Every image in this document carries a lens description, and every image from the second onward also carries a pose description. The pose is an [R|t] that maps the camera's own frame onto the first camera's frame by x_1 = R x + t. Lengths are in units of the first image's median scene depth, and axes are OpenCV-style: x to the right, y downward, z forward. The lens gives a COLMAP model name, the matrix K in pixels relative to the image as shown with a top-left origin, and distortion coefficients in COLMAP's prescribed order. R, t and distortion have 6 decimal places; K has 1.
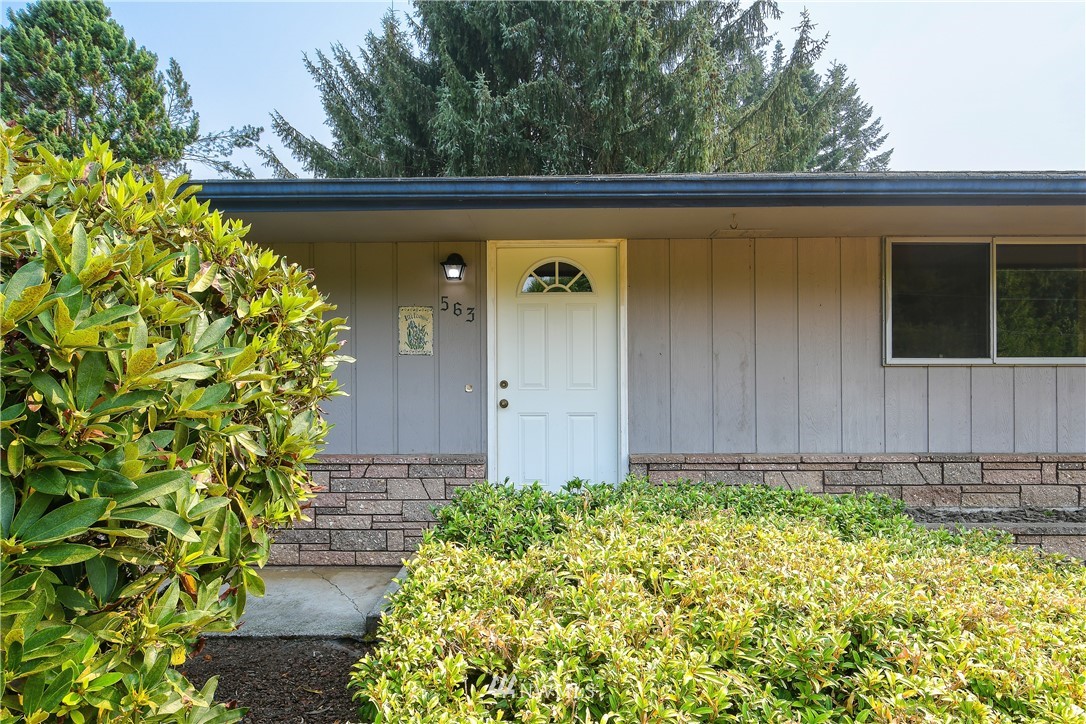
lens RADIAL K [[599.4, 0, 534.3], [0, 599.4, 396.2], [0, 0, 1]] dist [-0.005081, -0.000664]
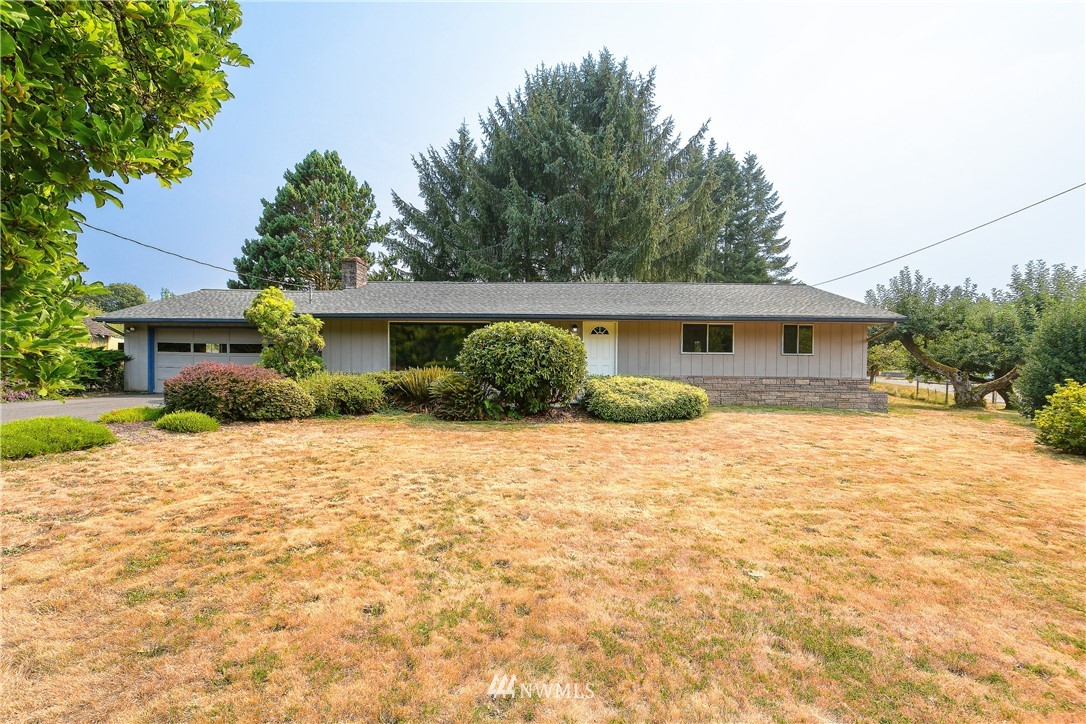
lens RADIAL K [[481.0, 0, 535.2], [0, 481.0, 385.4], [0, 0, 1]] dist [0.001192, -0.001276]
pose [[0.999892, 0.011556, 0.009063, -0.075725], [-0.011735, 0.999732, 0.019979, 0.019122], [-0.008829, -0.020083, 0.999759, -0.398705]]
